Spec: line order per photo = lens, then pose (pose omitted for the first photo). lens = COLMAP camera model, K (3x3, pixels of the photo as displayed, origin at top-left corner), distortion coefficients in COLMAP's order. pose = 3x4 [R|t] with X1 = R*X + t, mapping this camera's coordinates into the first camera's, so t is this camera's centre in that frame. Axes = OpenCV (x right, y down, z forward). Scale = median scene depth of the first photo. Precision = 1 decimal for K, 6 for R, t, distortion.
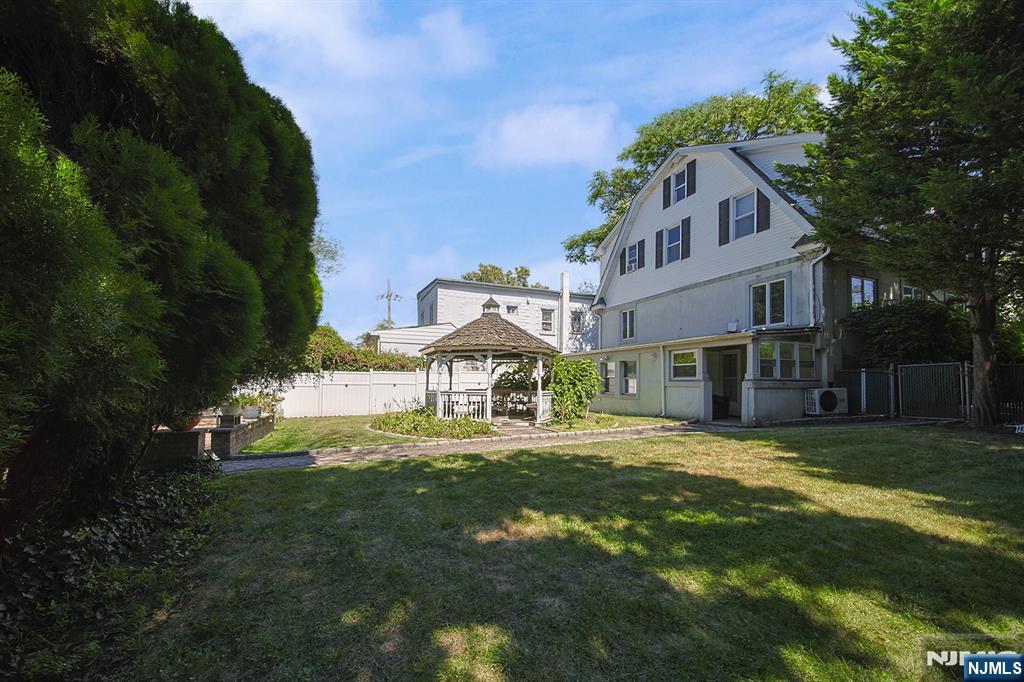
lens RADIAL K [[388.1, 0, 495.7], [0, 388.1, 380.3], [0, 0, 1]] dist [0.000131, -0.000678]
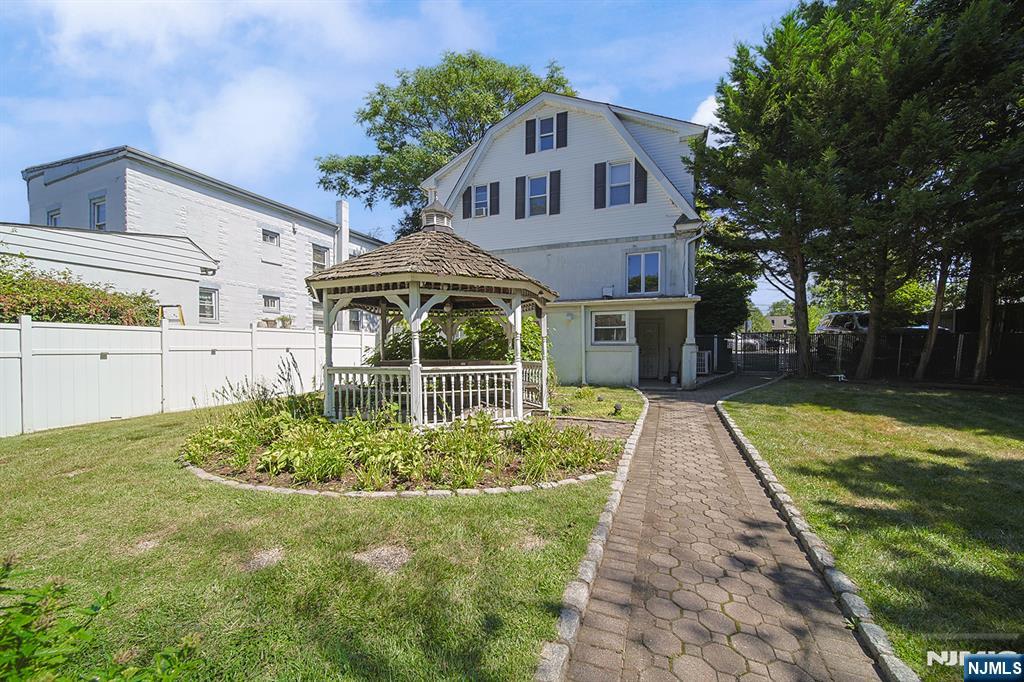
lens RADIAL K [[388.1, 0, 506.2], [0, 388.1, 360.0], [0, 0, 1]] dist [0.000131, -0.000678]
pose [[0.697719, -0.033110, 0.715606, -0.334808], [-0.001719, 0.998851, 0.047892, -0.006040], [-0.716369, -0.034646, 0.696860, 0.494267]]
